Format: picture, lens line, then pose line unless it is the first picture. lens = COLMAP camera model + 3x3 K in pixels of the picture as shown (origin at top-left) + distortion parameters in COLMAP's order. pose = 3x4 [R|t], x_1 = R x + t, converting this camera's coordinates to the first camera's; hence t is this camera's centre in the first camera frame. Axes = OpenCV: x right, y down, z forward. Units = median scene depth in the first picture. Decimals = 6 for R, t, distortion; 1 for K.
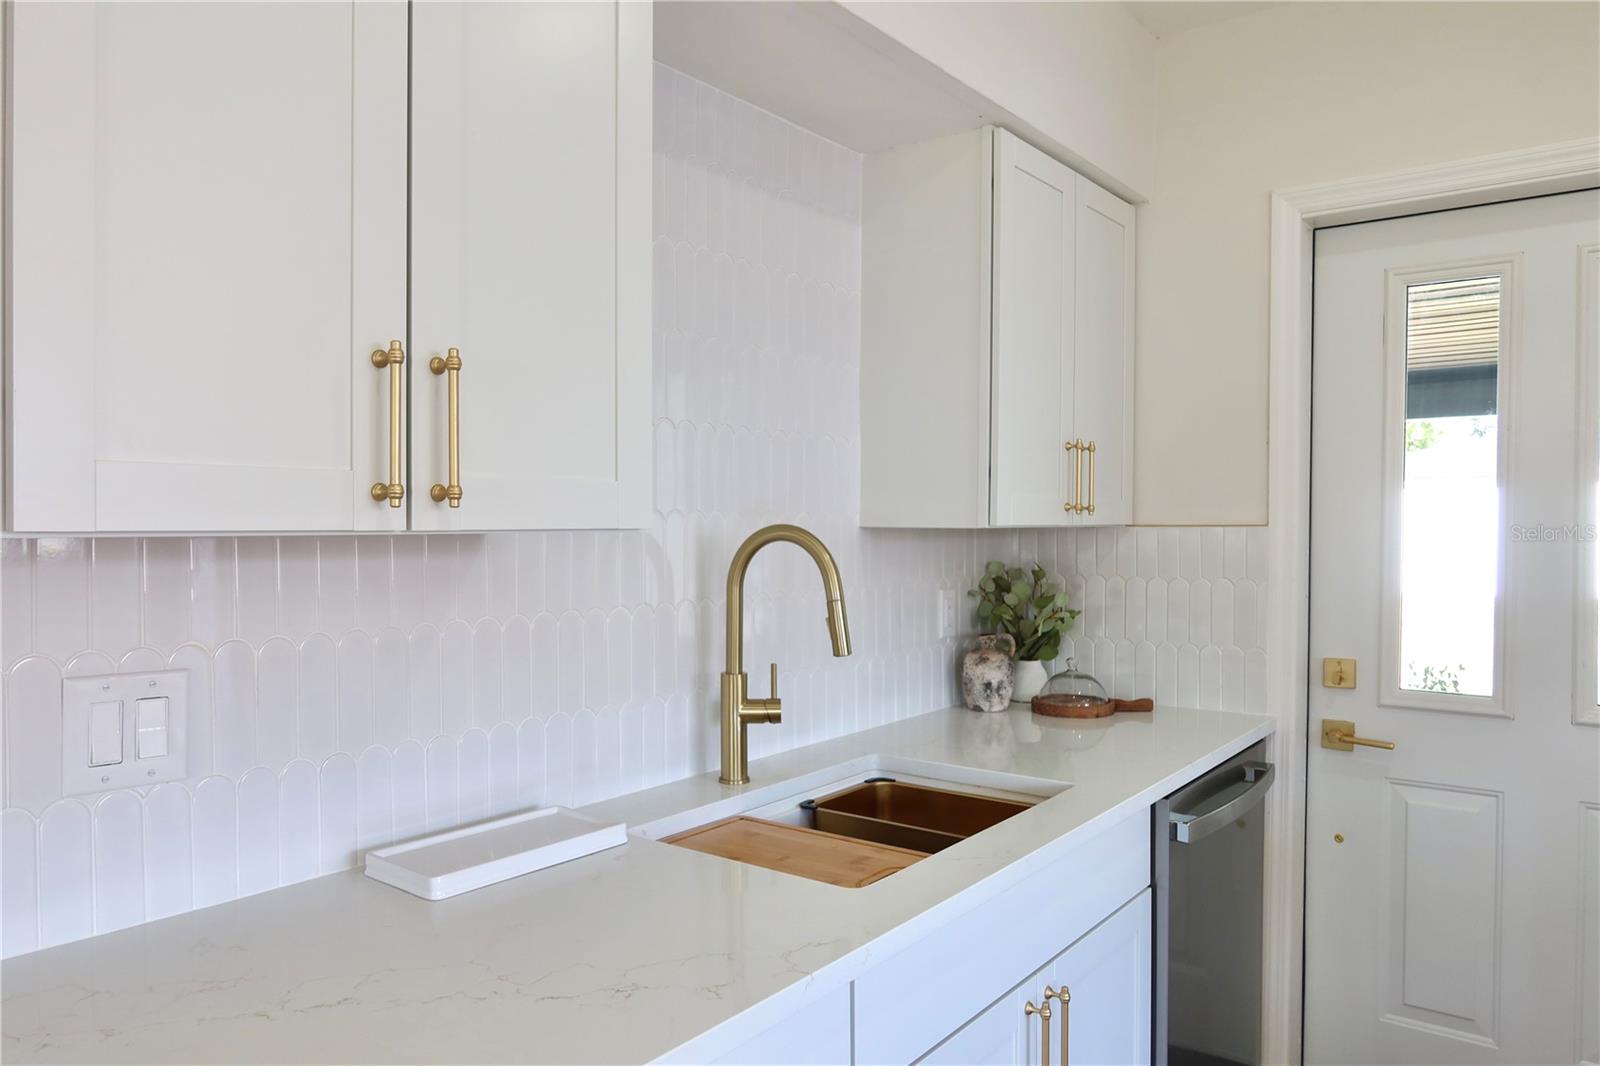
lens RADIAL K [[1104.3, 0, 801.1], [0, 1104.3, 545.9], [0, 0, 1]] dist [-0.019166, 0.011242]
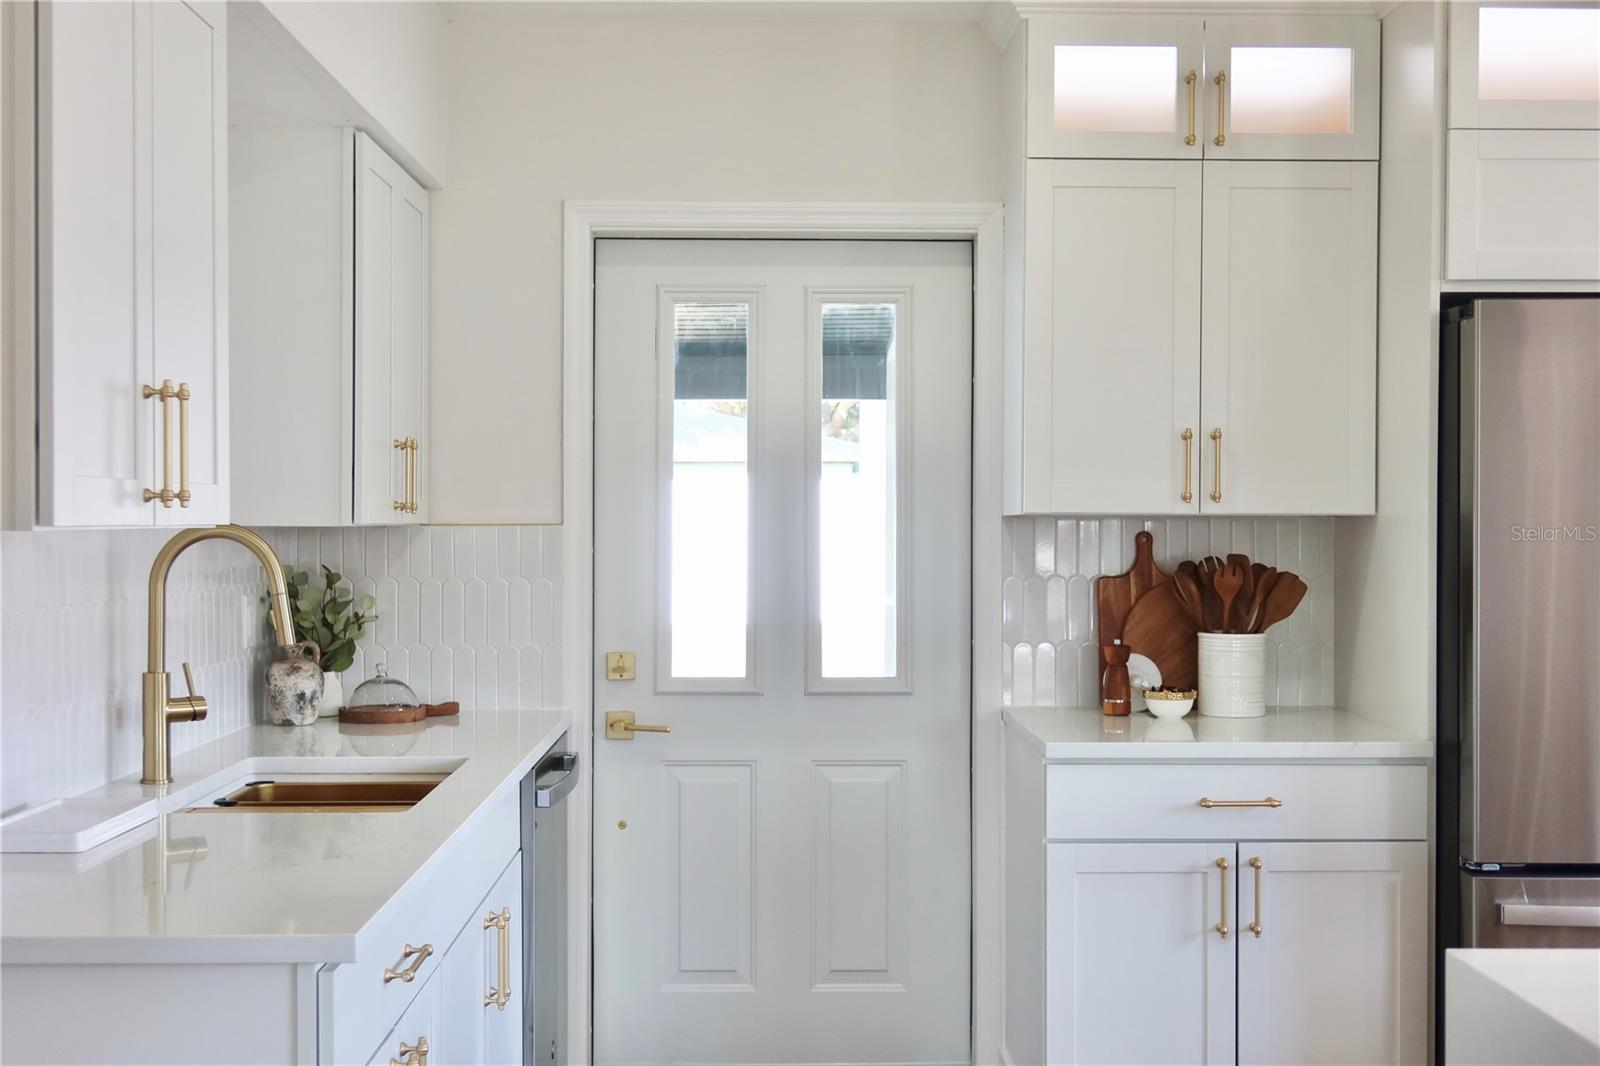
lens RADIAL K [[1878.8, 0, 796.3], [0, 1878.8, 535.5], [0, 0, 1]] dist [0.010659, 0.000000]
pose [[0.783152, -0.003233, 0.621822, -0.489460], [0.012445, 0.999868, -0.010475, 0.012859], [-0.621706, 0.015942, 0.783088, -0.502395]]
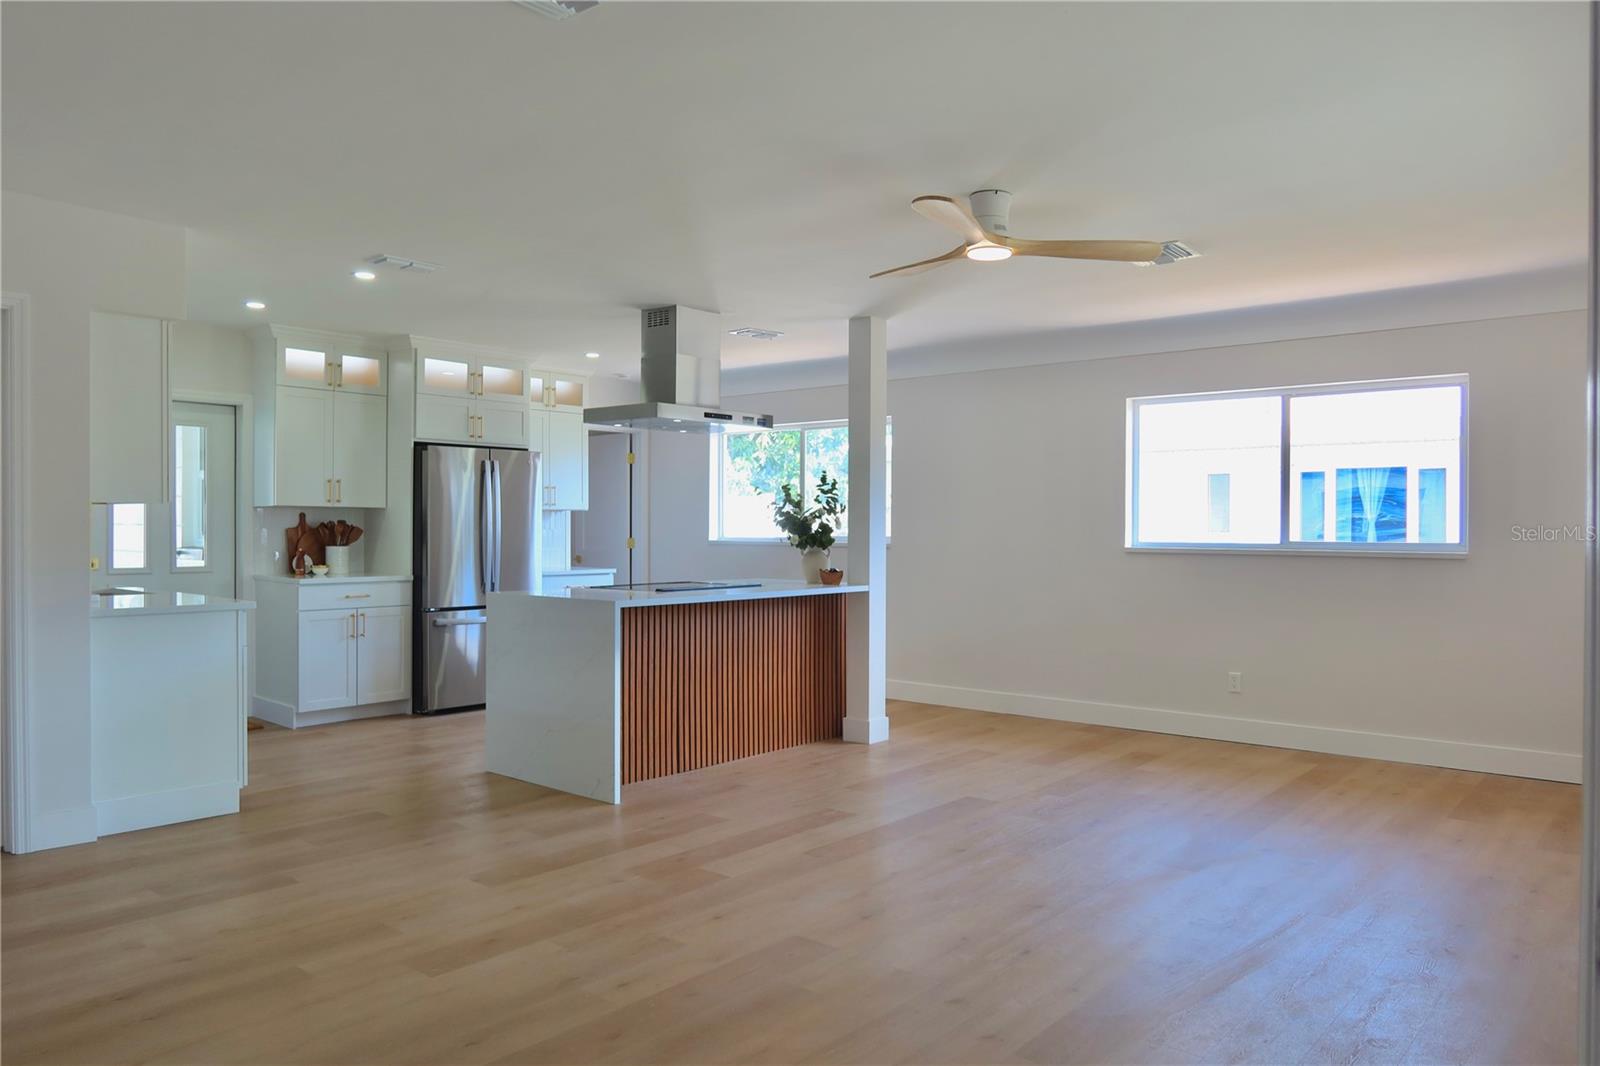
lens RADIAL K [[1104.3, 0, 804.9], [0, 1104.3, 533.0], [0, 0, 1]] dist [-0.019166, 0.011242]
pose [[0.053357, -0.005368, 0.998561, -2.021393], [0.018956, 0.999811, 0.004362, 0.061478], [-0.998396, 0.018696, 0.053449, -0.840258]]
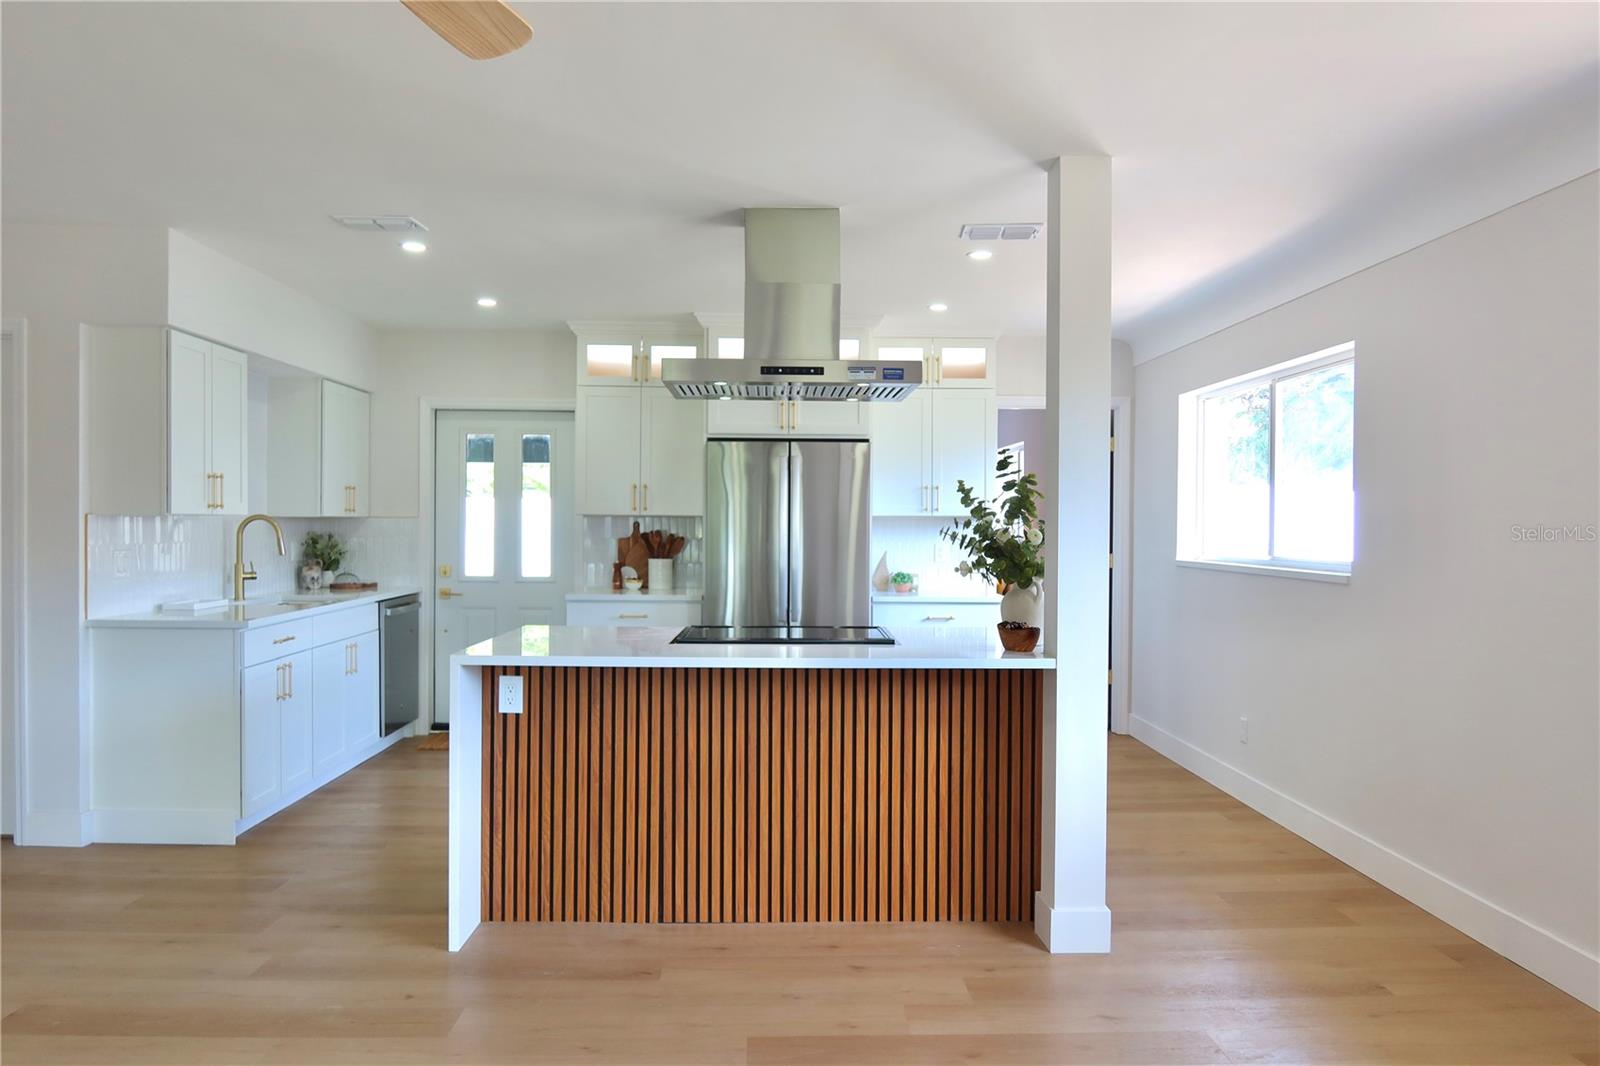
lens RADIAL K [[1104.3, 0, 792.8], [0, 1104.3, 548.8], [0, 0, 1]] dist [-0.019166, 0.011242]
pose [[0.776357, -0.006872, 0.630256, -0.581467], [0.005068, 0.999976, 0.004660, 0.051106], [-0.630273, -0.000424, 0.776374, -1.706321]]
